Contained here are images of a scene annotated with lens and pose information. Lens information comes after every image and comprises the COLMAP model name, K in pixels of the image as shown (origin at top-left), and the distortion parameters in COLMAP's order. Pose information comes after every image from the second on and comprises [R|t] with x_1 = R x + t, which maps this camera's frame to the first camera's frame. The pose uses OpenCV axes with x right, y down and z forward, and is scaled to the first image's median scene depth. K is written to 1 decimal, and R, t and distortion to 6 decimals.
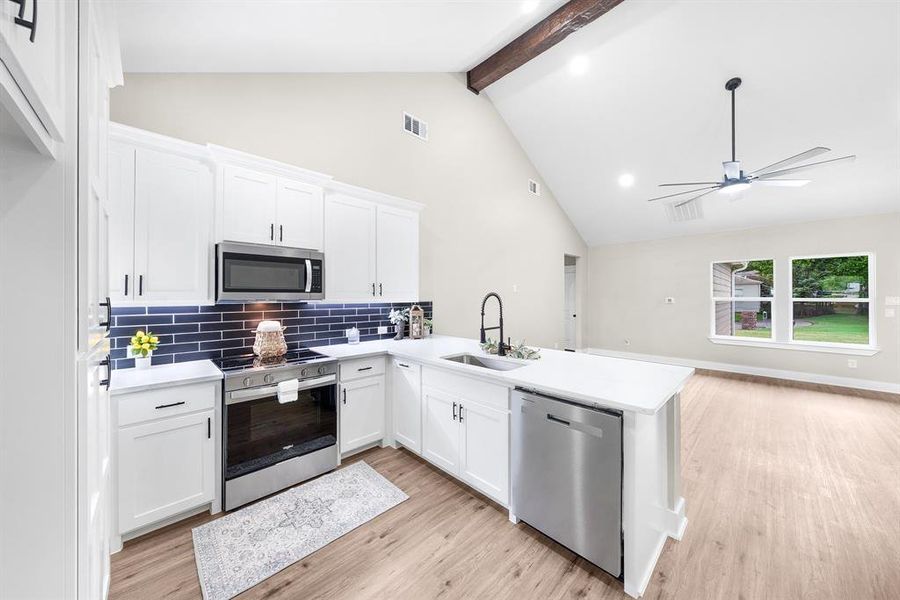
lens RADIAL K [[308.0, 0, 449.0], [0, 308.0, 295.8], [0, 0, 1]] dist [-0.003823, -0.000021]
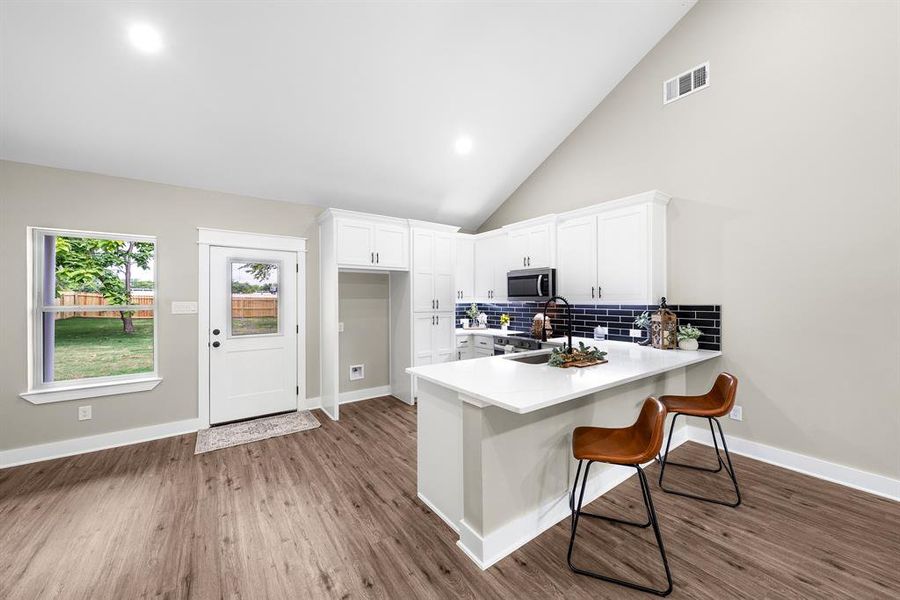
lens RADIAL K [[339.5, 0, 453.2], [0, 339.5, 299.7], [0, 0, 1]] dist [-0.004240, -0.000001]
pose [[-0.135451, 0.005364, -0.990770, 1.067883], [0.006750, 0.999967, 0.004491, -0.004006], [0.990761, -0.006080, -0.135482, 0.660245]]
